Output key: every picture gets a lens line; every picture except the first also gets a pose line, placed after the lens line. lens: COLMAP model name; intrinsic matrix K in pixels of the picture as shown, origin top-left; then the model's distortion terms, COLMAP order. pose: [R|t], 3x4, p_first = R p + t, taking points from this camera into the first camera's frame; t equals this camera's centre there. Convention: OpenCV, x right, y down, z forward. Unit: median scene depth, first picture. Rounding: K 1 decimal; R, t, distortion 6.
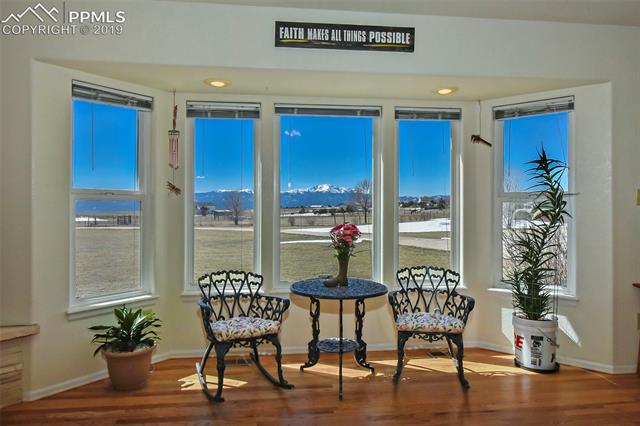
lens RADIAL K [[441.9, 0, 315.5], [0, 441.9, 208.2], [0, 0, 1]] dist [0.002643, -0.001035]
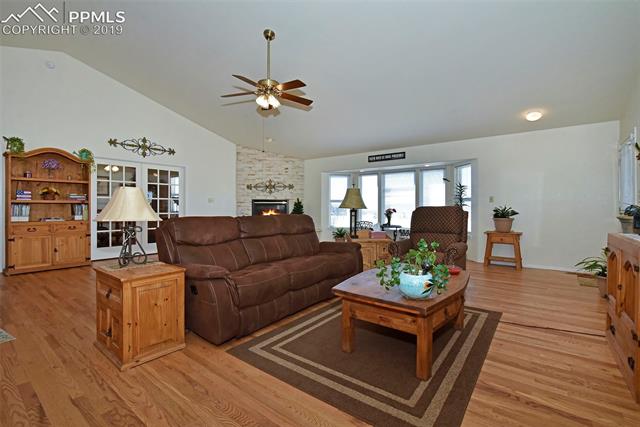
lens RADIAL K [[293.0, 0, 321.9], [0, 293.0, 210.3], [0, 0, 1]] dist [-0.015379, -0.000737]
pose [[0.727390, 0.006679, -0.686192, 1.239376], [-0.005066, 0.999978, 0.004364, 0.041719], [0.686206, 0.000302, 0.727408, -1.038459]]
